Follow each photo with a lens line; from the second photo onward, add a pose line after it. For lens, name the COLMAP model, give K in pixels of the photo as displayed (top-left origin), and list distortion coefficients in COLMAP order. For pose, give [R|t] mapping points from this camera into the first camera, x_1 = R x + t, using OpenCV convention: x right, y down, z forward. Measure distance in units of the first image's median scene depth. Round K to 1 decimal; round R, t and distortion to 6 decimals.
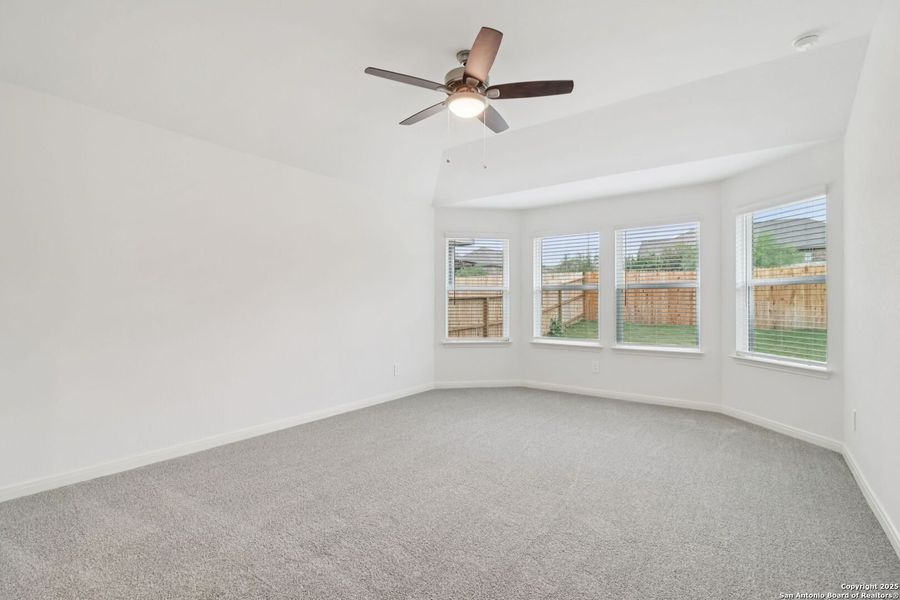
lens RADIAL K [[416.9, 0, 448.8], [0, 416.9, 296.2], [0, 0, 1]] dist [0.001602, -0.000482]
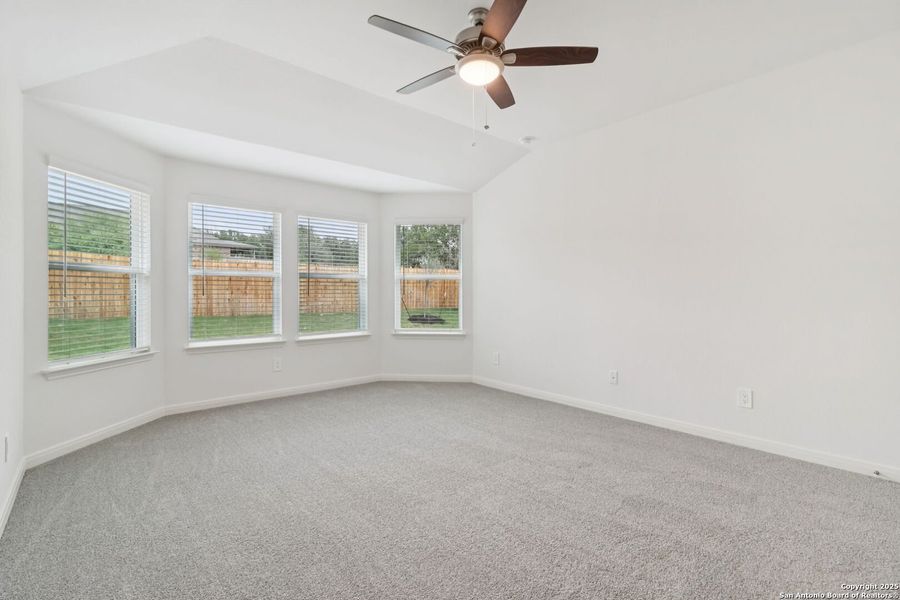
lens RADIAL K [[416.9, 0, 448.8], [0, 416.9, 296.2], [0, 0, 1]] dist [0.001602, -0.000482]
pose [[0.172284, -0.008022, 0.985015, -0.397288], [-0.015681, 0.999818, 0.010886, 0.009184], [-0.984923, -0.017321, 0.172127, 0.440105]]
